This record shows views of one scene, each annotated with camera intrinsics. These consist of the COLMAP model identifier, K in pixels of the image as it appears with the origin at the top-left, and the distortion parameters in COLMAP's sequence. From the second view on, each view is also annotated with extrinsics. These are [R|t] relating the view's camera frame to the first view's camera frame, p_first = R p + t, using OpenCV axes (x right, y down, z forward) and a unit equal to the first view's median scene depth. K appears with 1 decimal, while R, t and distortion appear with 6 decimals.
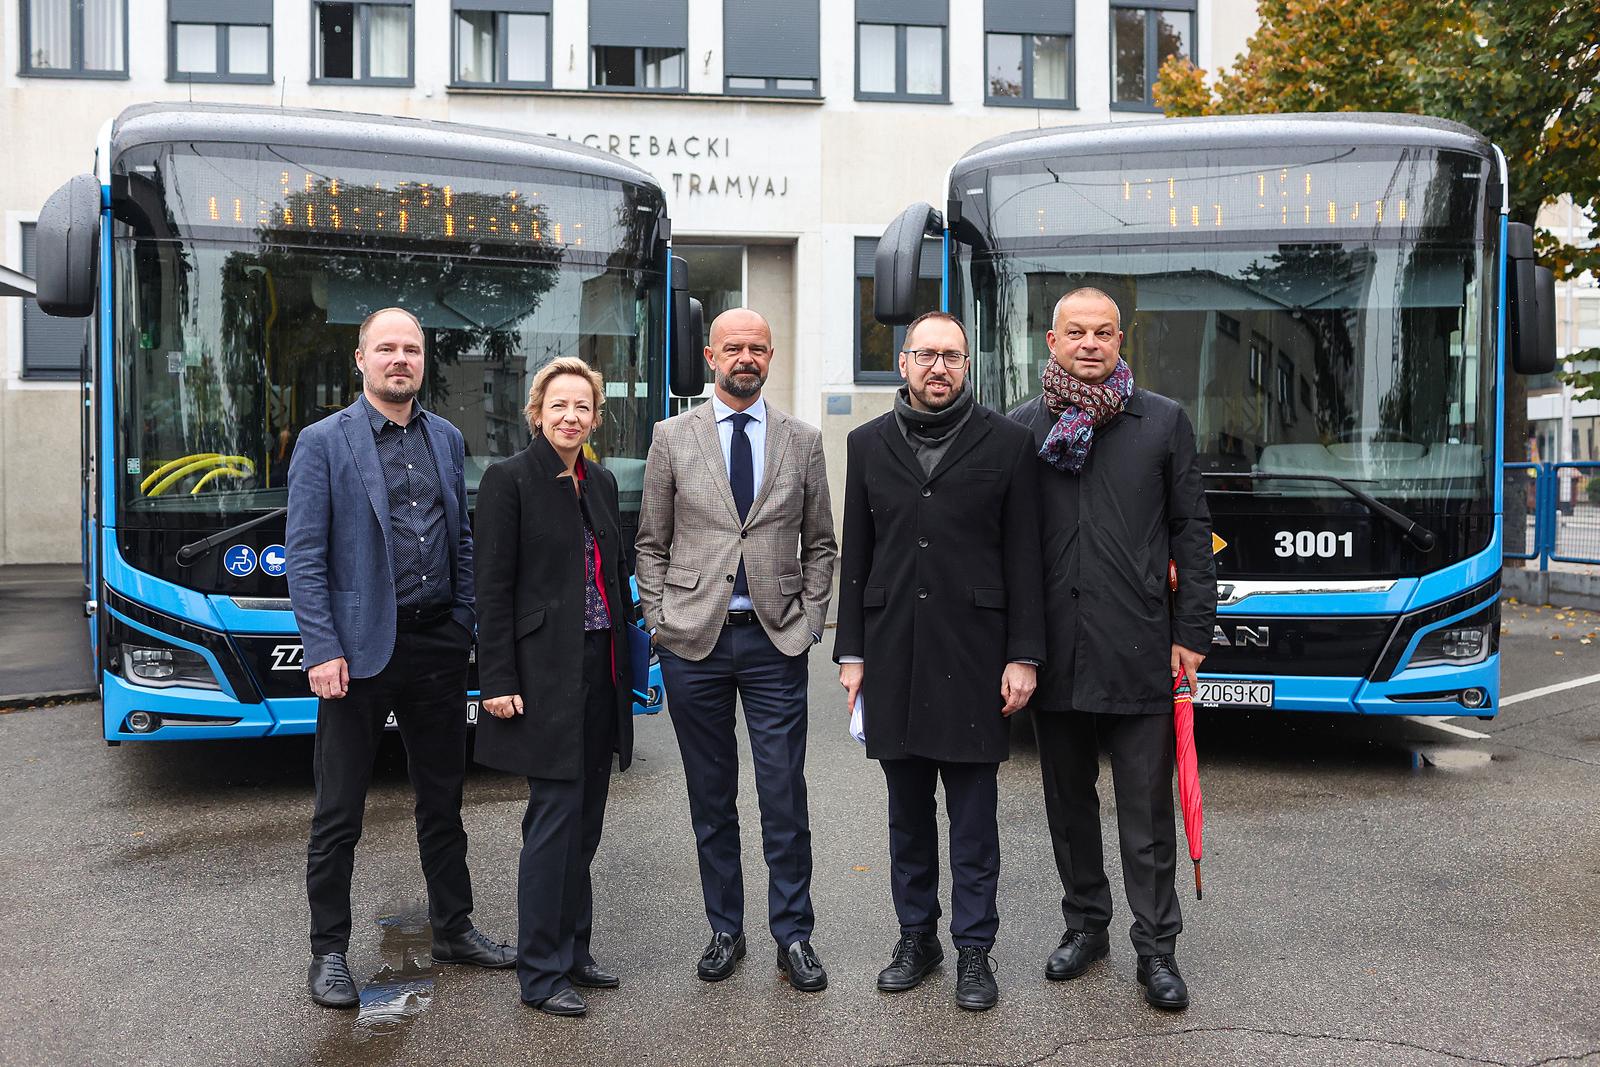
lens RADIAL K [[1529.1, 0, 800.0], [0, 1529.1, 533.5], [0, 0, 1]] dist [-0.098734, 0.129477]
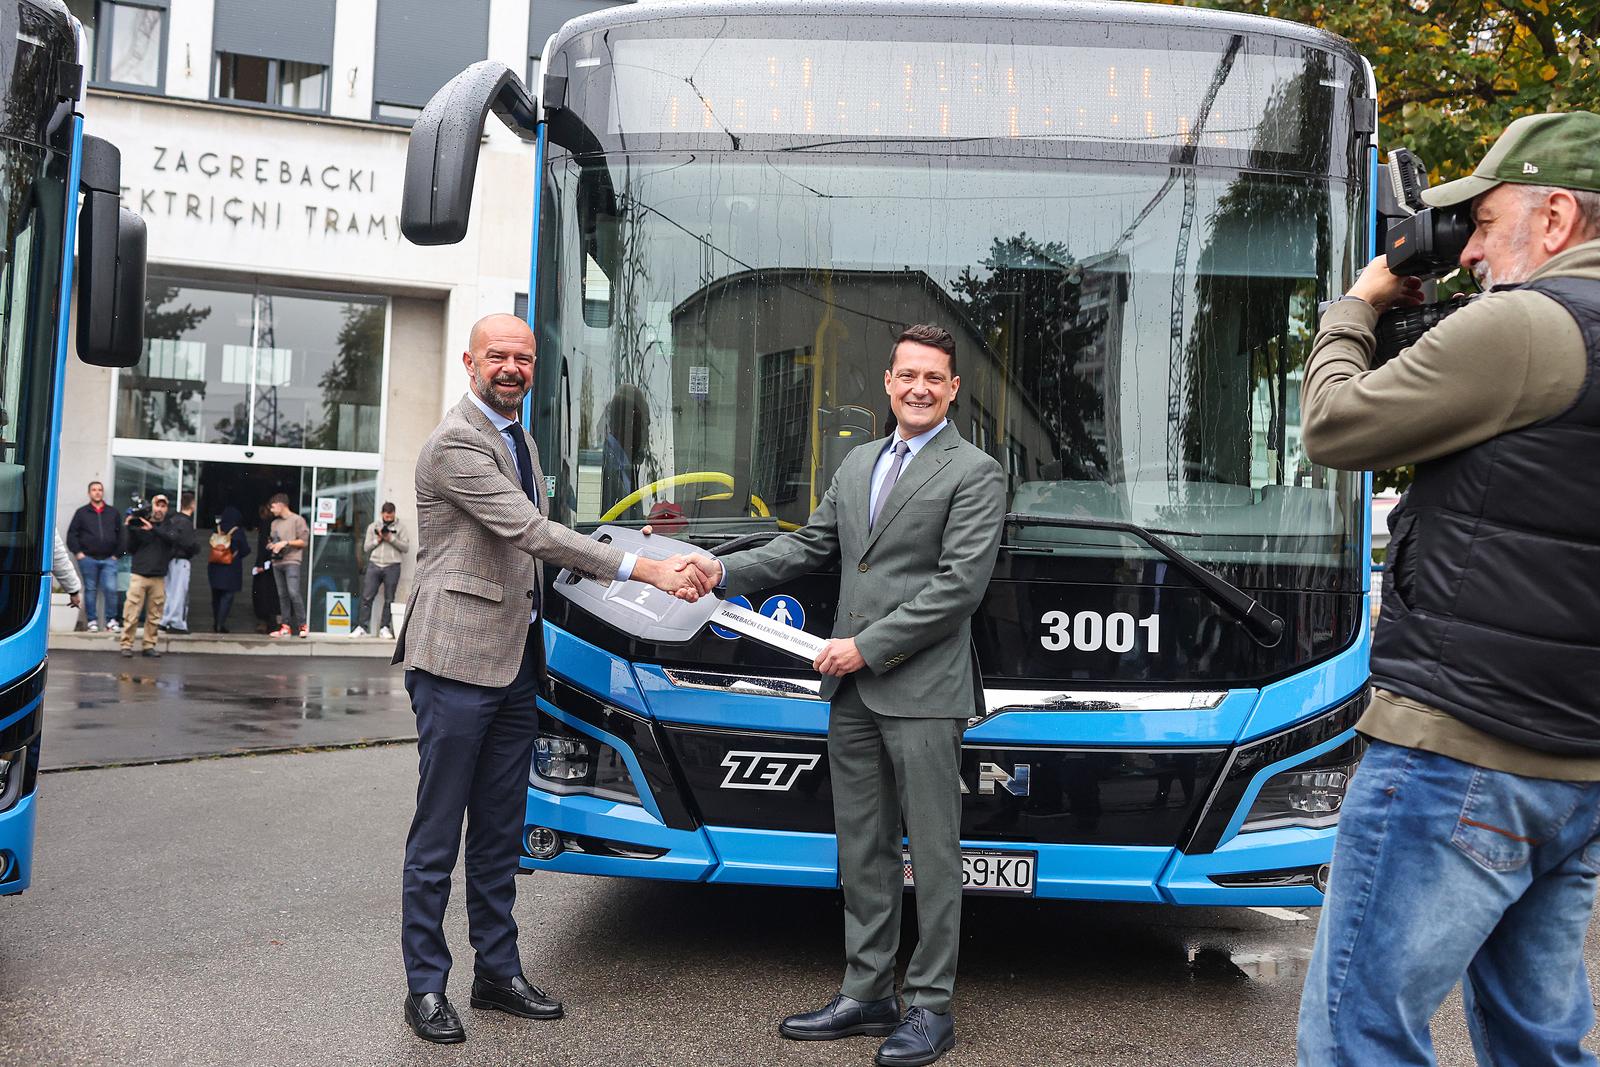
lens RADIAL K [[1529.1, 0, 800.0], [0, 1529.1, 533.5], [0, 0, 1]] dist [-0.098734, 0.129477]
pose [[0.978650, 0.040347, 0.201535, 0.025944], [-0.025921, 0.996942, -0.073717, 0.004736], [-0.203893, 0.066919, 0.976703, 0.119108]]
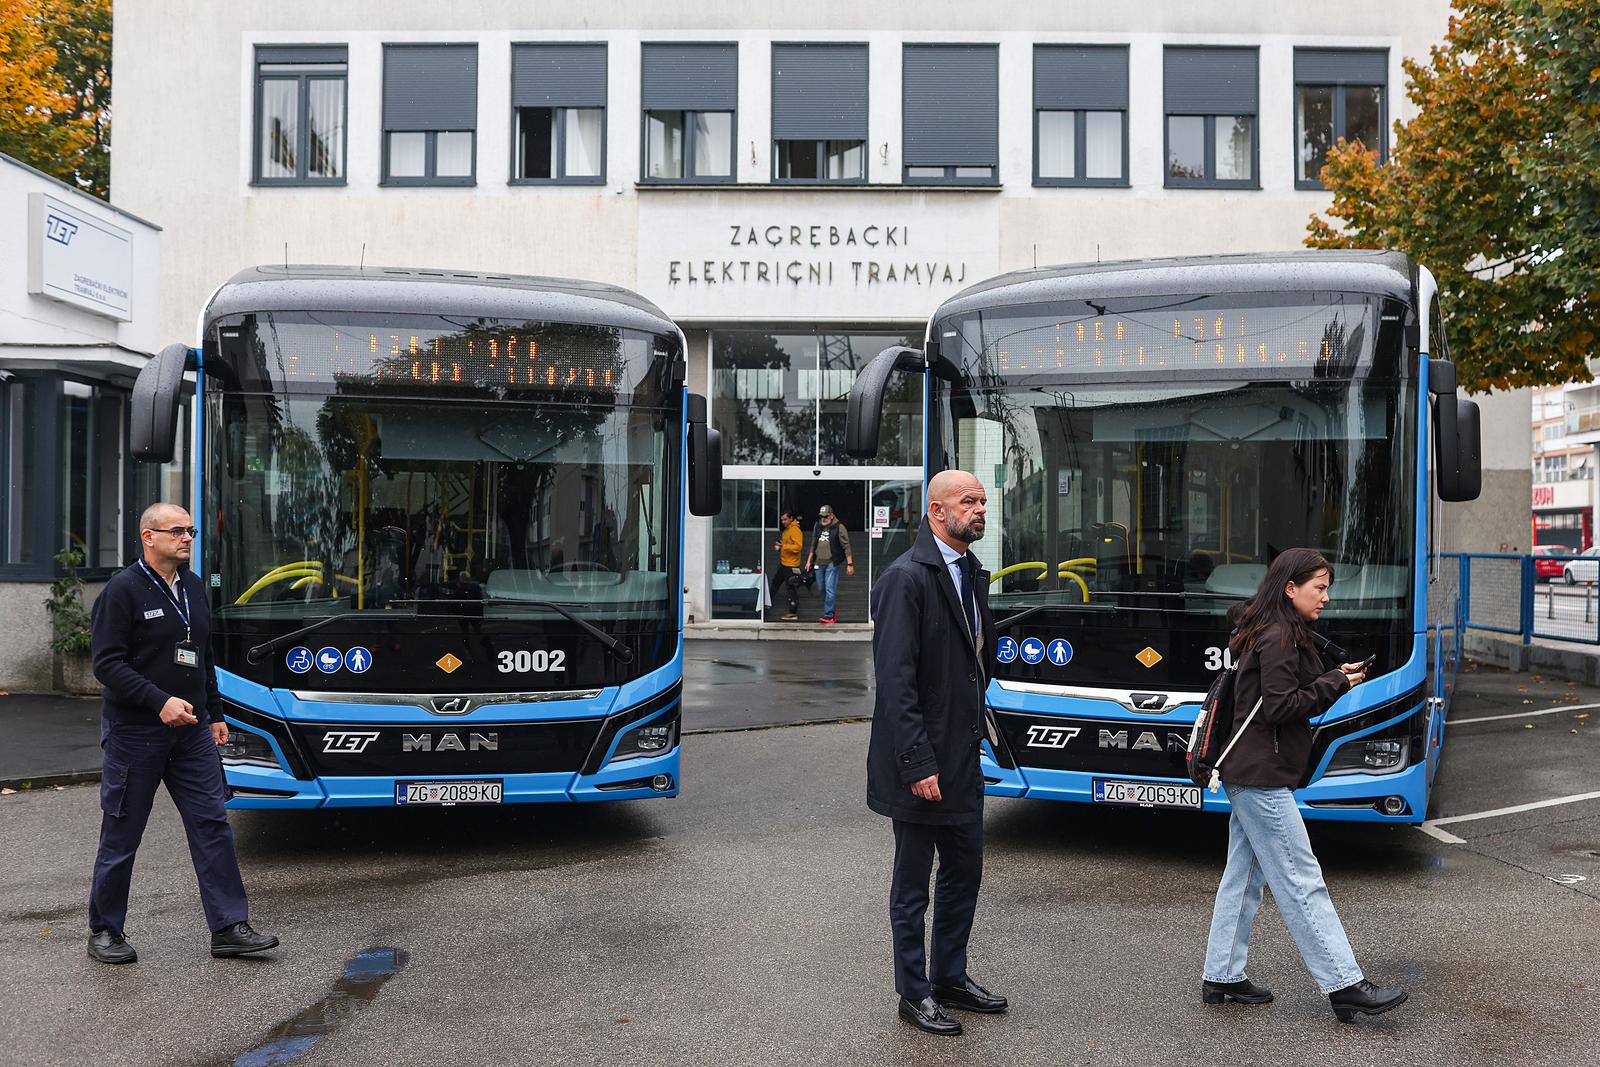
lens RADIAL K [[1580.4, 0, 844.6], [0, 1580.4, 551.3], [0, 0, 1]] dist [-0.096915, 0.132011]
pose [[0.989892, 0.006022, -0.141698, 0.063806], [-0.010514, 0.999465, -0.030973, -0.009436], [0.141436, 0.032149, 0.989425, -0.045219]]
